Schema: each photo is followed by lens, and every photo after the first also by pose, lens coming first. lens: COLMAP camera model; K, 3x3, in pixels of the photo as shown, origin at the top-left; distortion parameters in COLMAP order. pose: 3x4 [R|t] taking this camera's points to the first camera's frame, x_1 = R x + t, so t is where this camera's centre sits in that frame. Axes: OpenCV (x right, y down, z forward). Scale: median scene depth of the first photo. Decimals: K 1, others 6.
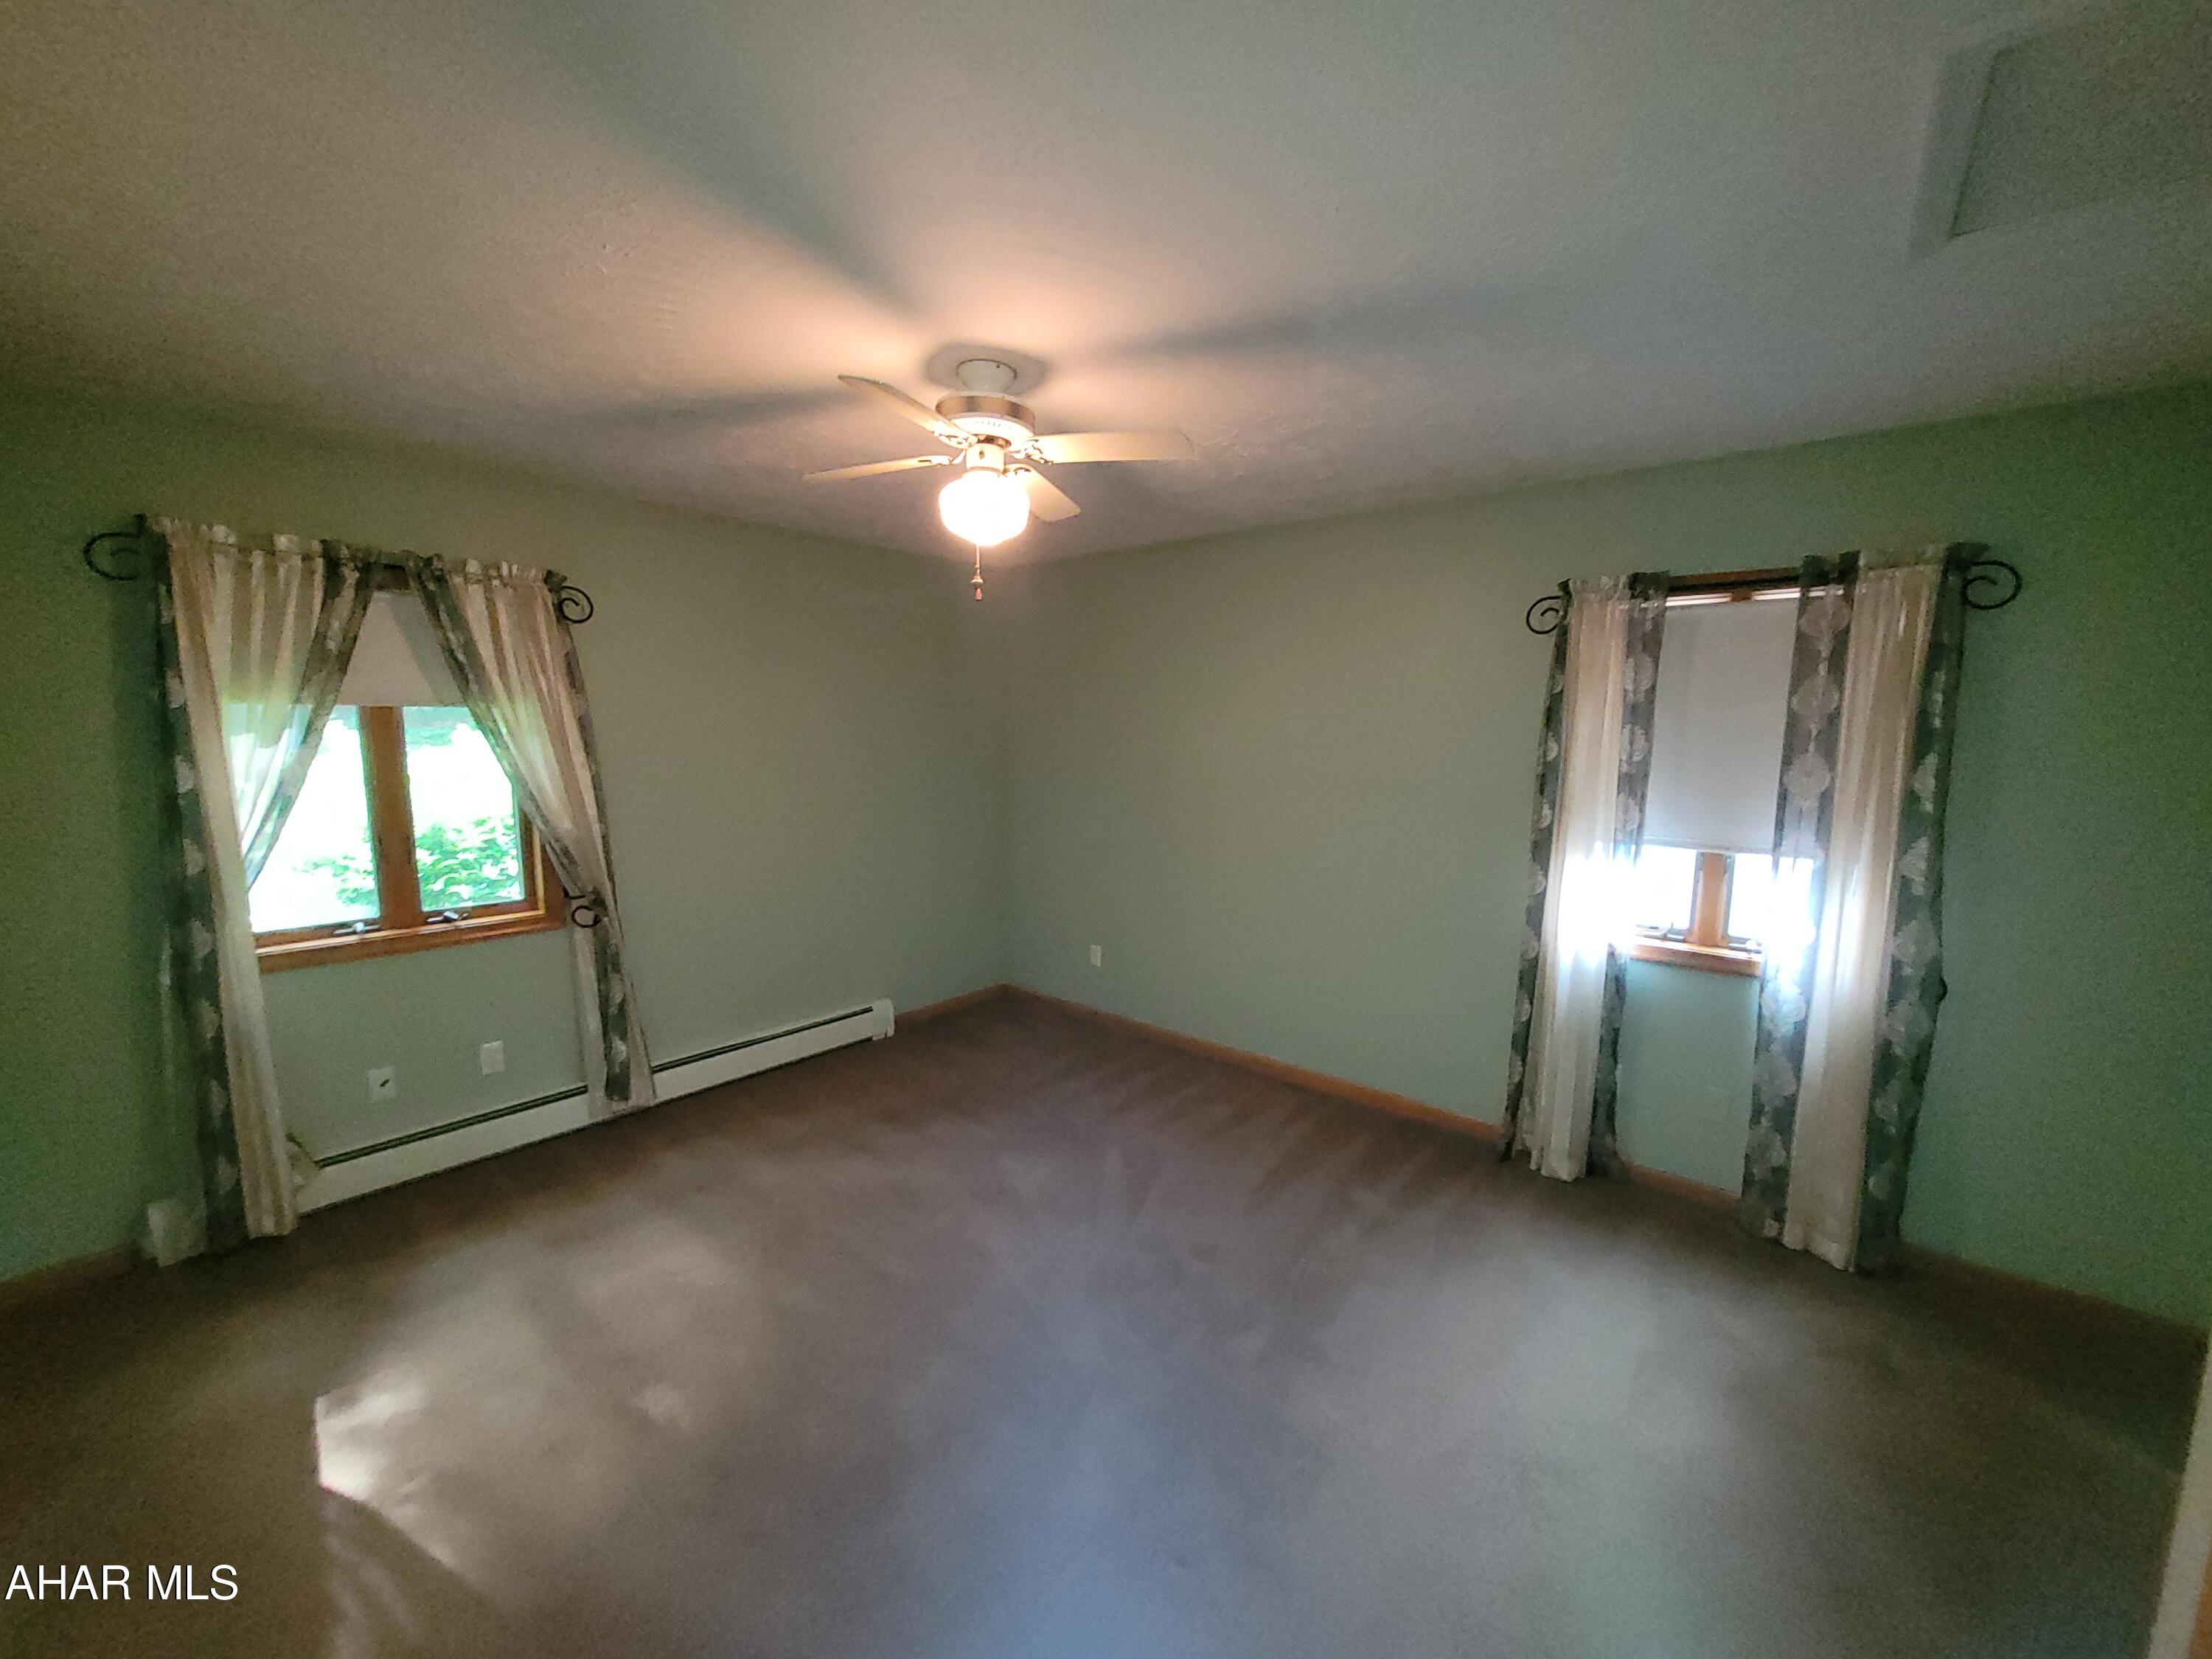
lens RADIAL K [[866.4, 0, 1110.3], [0, 866.4, 843.8], [0, 0, 1]] dist [-0.000825, -0.000012]
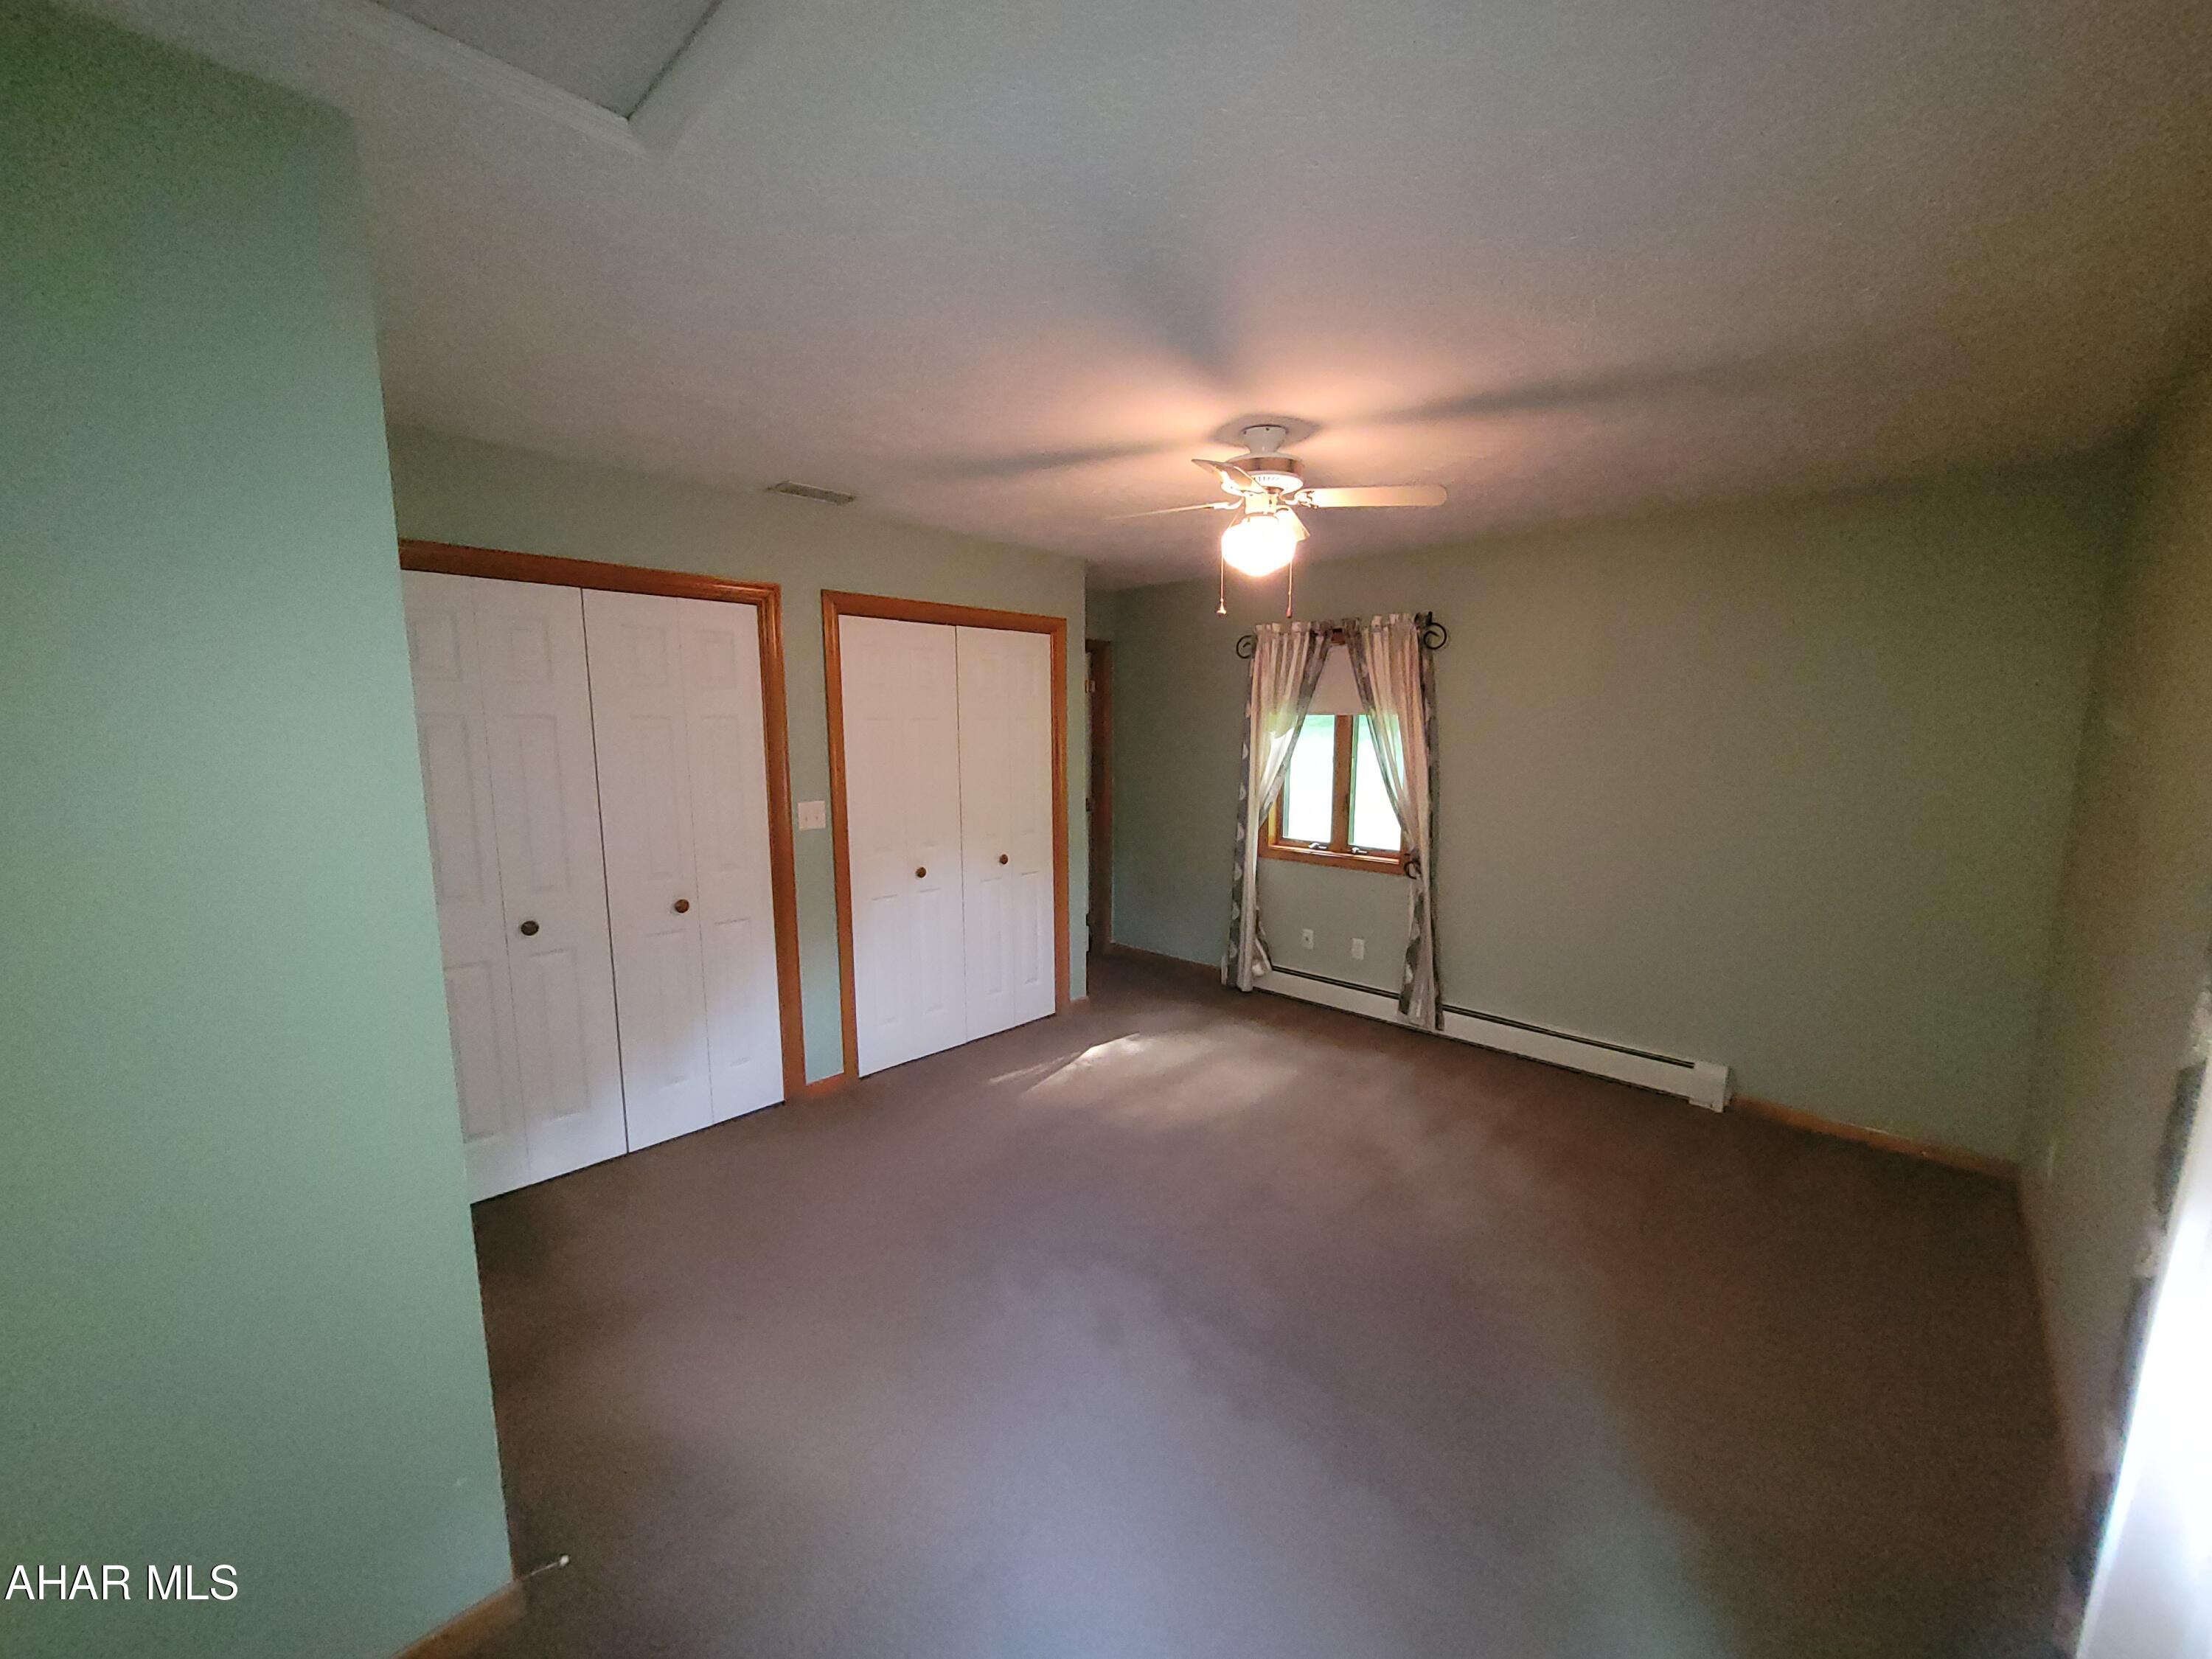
lens RADIAL K [[866.4, 0, 1110.3], [0, 866.4, 843.8], [0, 0, 1]] dist [-0.000825, -0.000012]
pose [[-0.056134, 0.137713, -0.988880, 0.875963], [-0.134371, 0.980389, 0.144158, -0.102887], [0.989340, 0.140969, -0.036528, 0.693067]]
